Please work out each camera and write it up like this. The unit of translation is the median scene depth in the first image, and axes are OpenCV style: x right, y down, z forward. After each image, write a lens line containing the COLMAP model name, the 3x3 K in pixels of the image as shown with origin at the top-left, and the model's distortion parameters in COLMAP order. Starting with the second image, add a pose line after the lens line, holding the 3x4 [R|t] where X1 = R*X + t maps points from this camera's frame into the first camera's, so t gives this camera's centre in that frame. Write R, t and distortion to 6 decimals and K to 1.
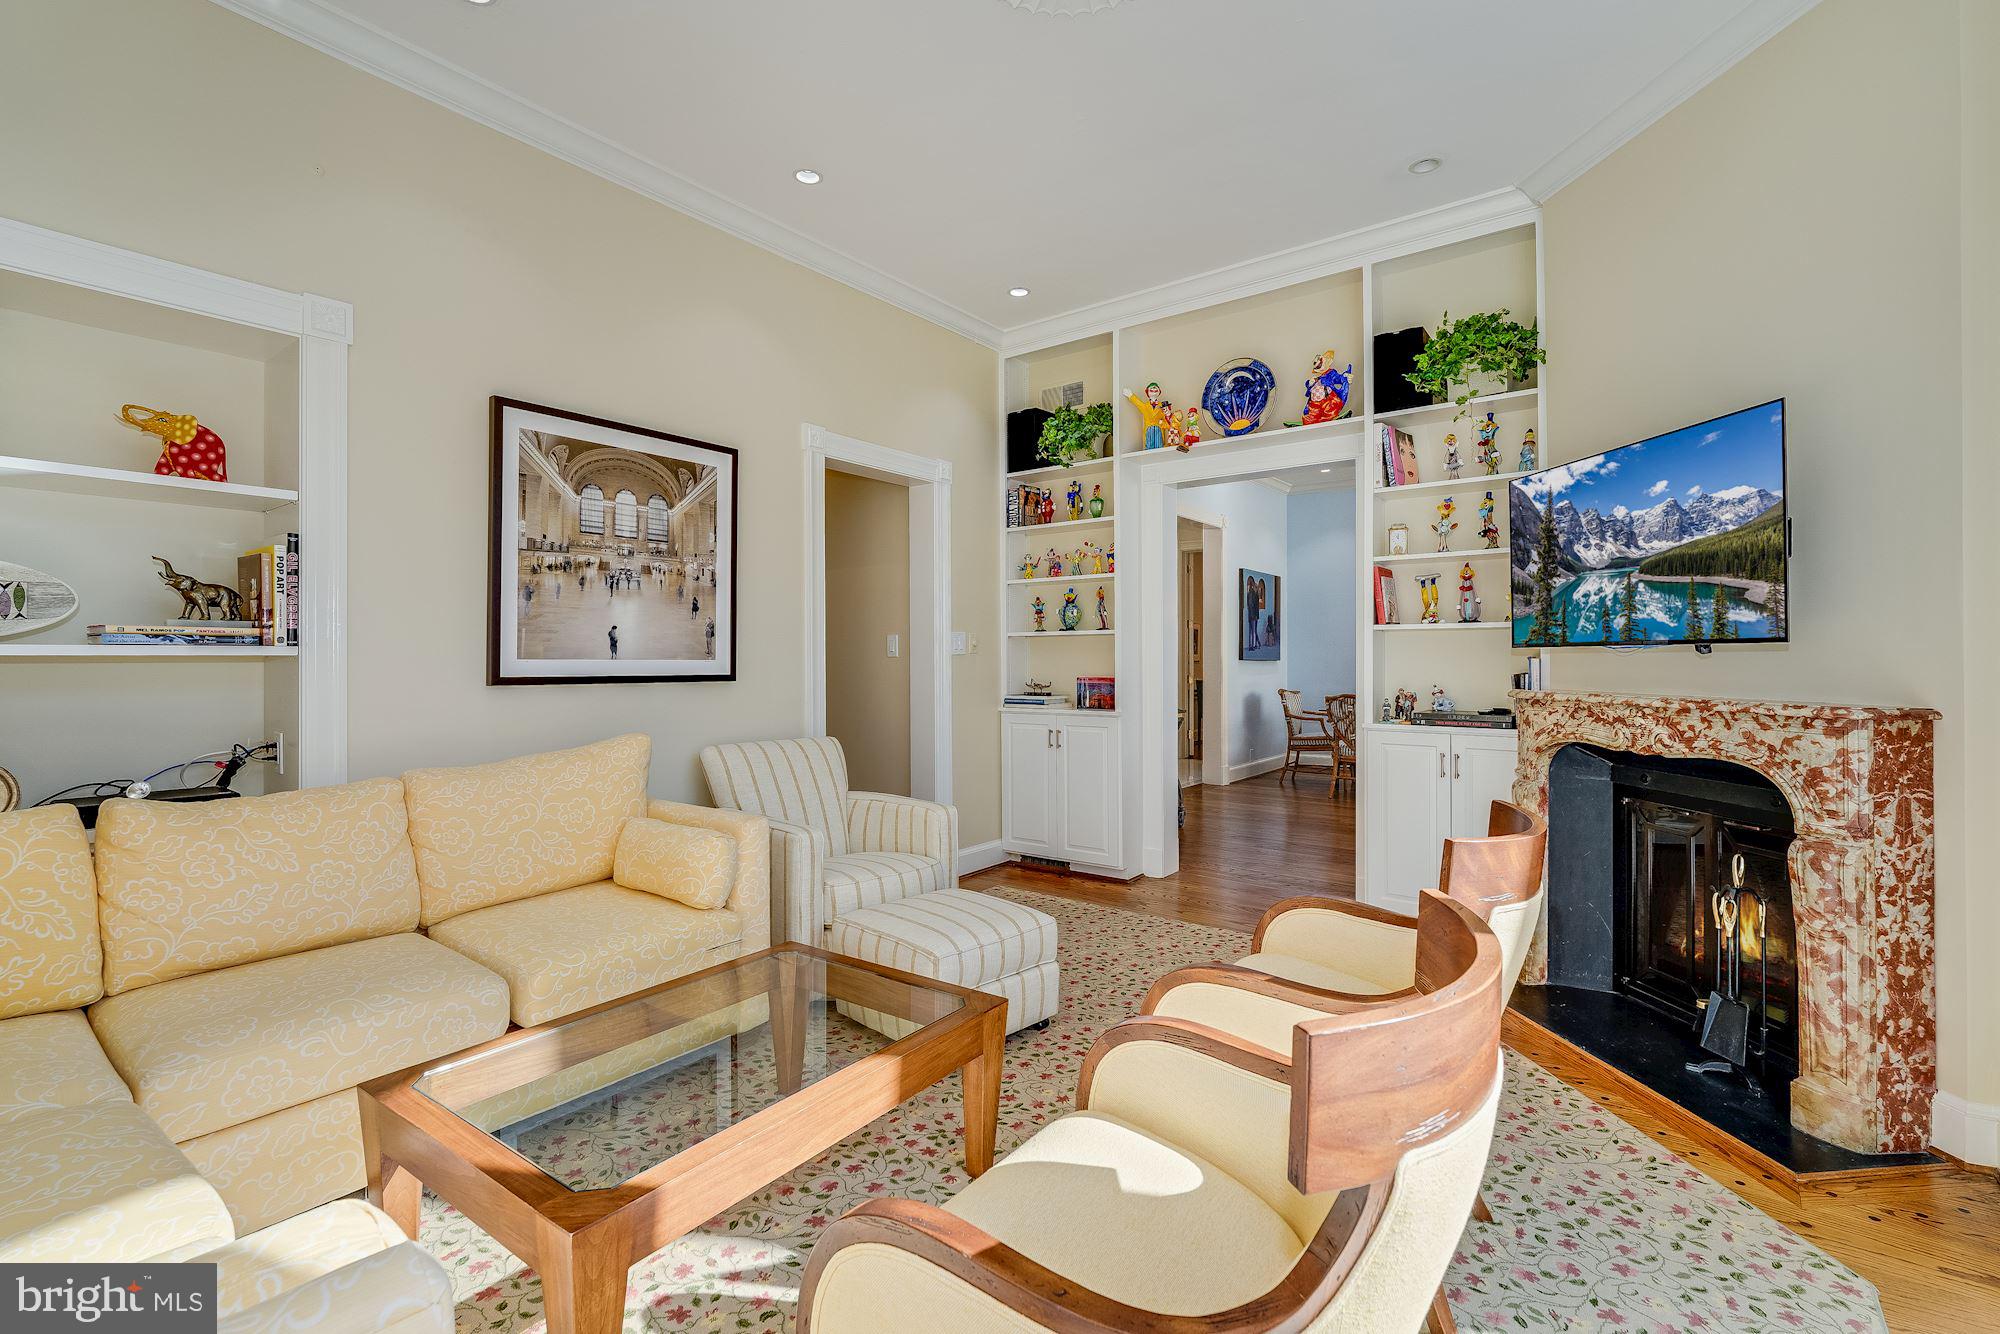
lens RADIAL K [[894.9, 0, 1006.2], [0, 894.9, 658.7], [0, 0, 1]] dist [-0.000754, -0.000162]
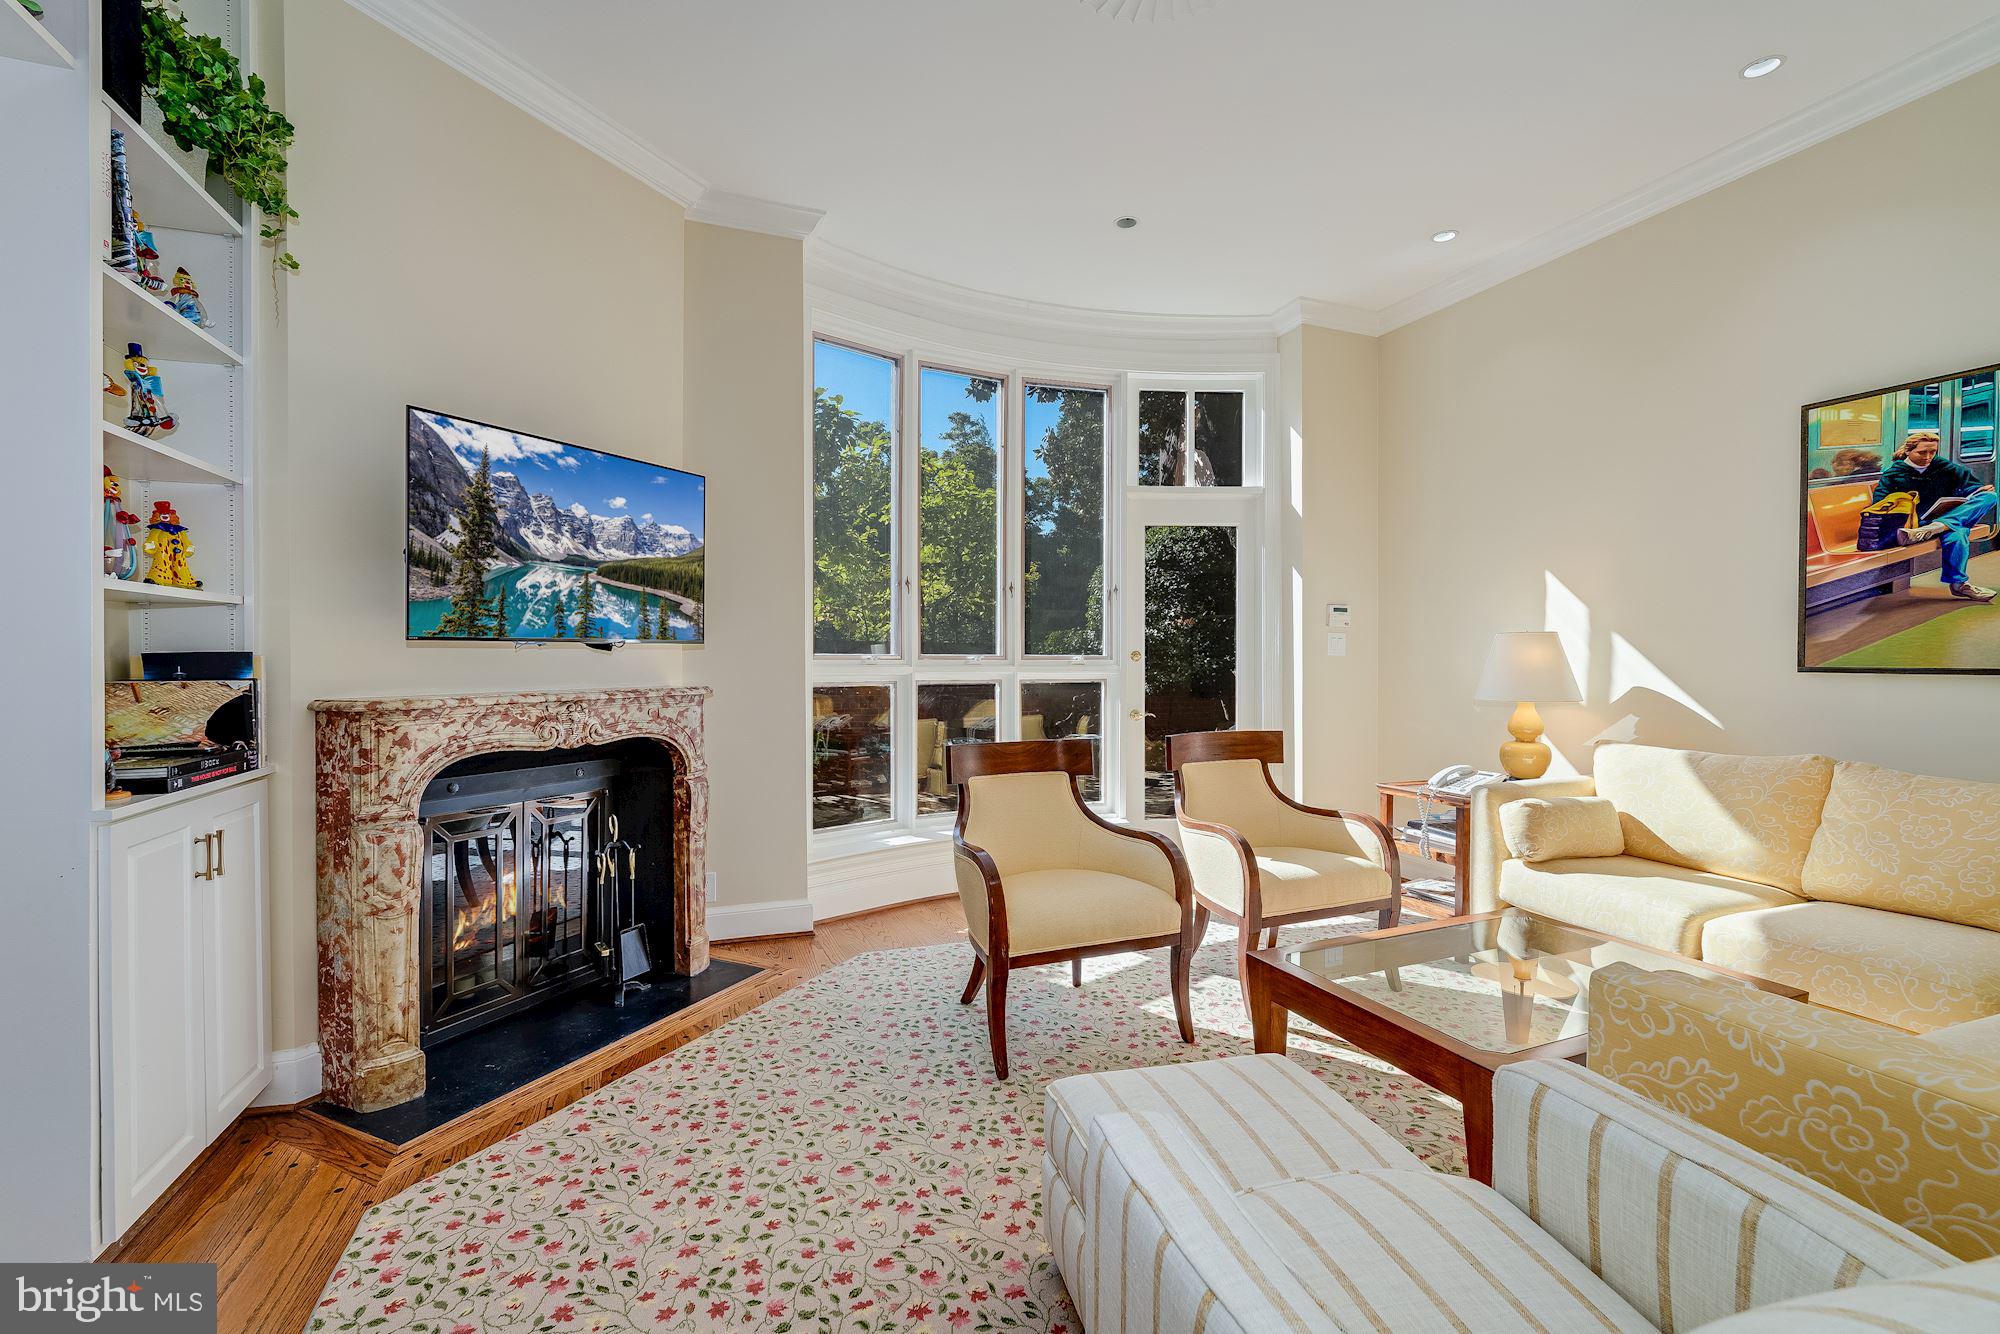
lens RADIAL K [[894.9, 0, 1004.0], [0, 894.9, 663.8], [0, 0, 1]] dist [-0.000754, -0.000162]
pose [[-0.848599, -0.003487, 0.529026, -0.260811], [0.003319, 0.999924, 0.011915, -0.000889], [-0.529027, 0.011867, -0.848522, 1.622008]]
